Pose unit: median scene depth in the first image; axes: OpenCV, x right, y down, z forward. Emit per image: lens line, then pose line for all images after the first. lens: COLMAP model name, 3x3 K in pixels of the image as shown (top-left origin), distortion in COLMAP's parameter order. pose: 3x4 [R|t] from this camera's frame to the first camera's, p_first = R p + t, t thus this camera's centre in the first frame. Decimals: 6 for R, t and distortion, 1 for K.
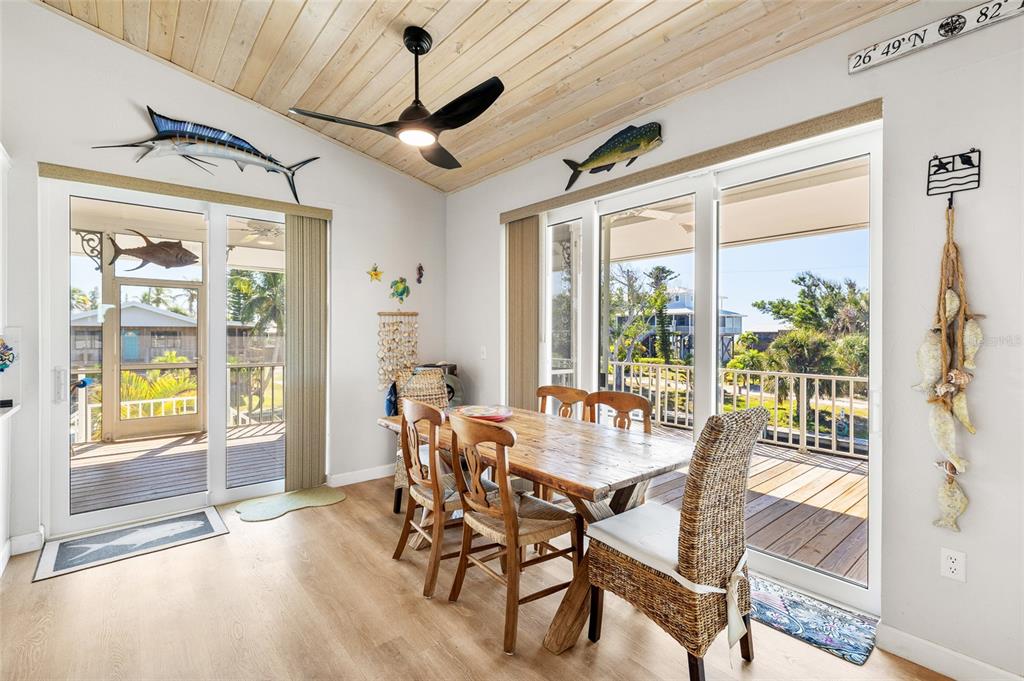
lens RADIAL K [[464.7, 0, 511.0], [0, 464.7, 335.0], [0, 0, 1]] dist [-0.001143, 0.000563]
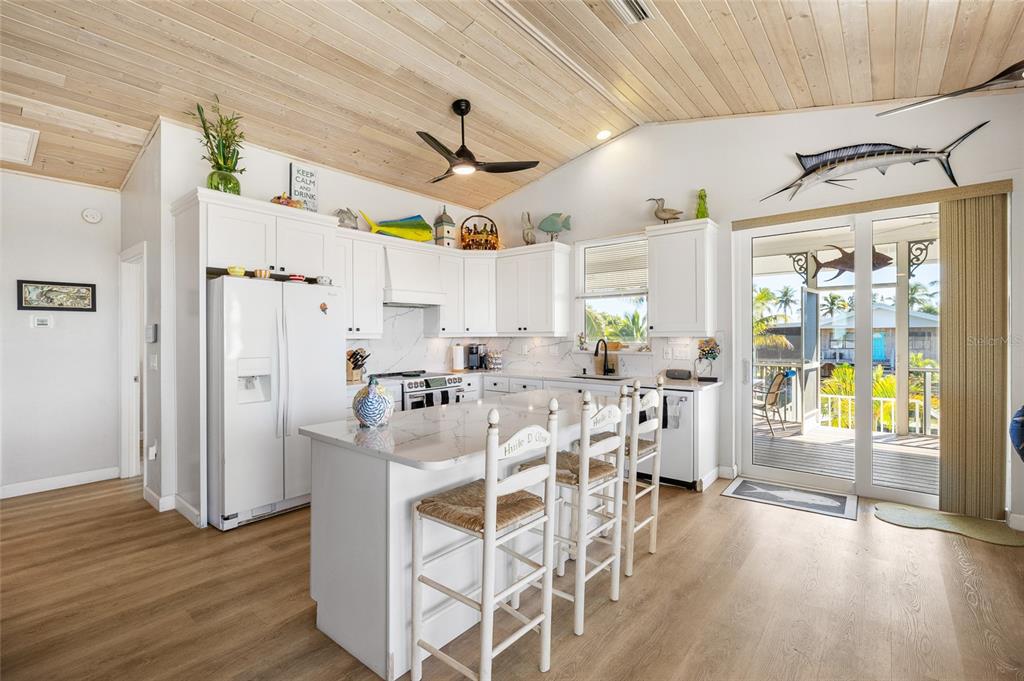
lens RADIAL K [[464.7, 0, 508.7], [0, 464.7, 336.8], [0, 0, 1]] dist [-0.001143, 0.000563]
pose [[0.180072, 0.000575, -0.983653, 0.273887], [0.000861, 0.999999, 0.000742, -0.001059], [0.983653, -0.000981, 0.180071, 0.013748]]
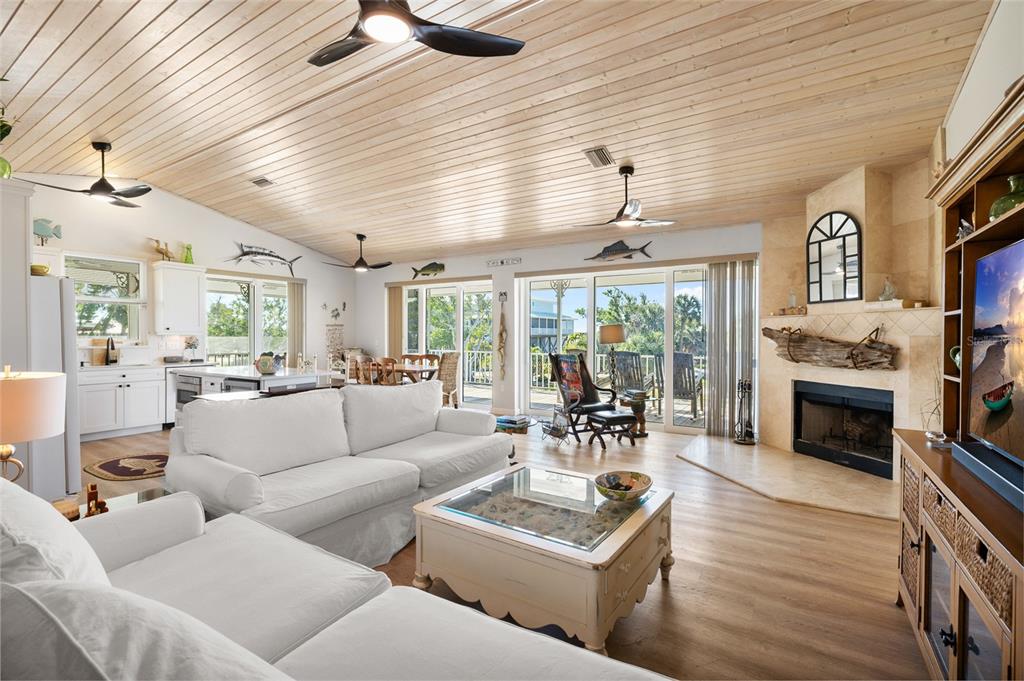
lens RADIAL K [[464.7, 0, 515.9], [0, 464.7, 341.2], [0, 0, 1]] dist [-0.001143, 0.000563]
pose [[0.951191, -0.004394, 0.308570, -0.135547], [0.000687, 0.999926, 0.012123, 0.004484], [-0.308601, -0.011319, 0.951124, -1.642258]]
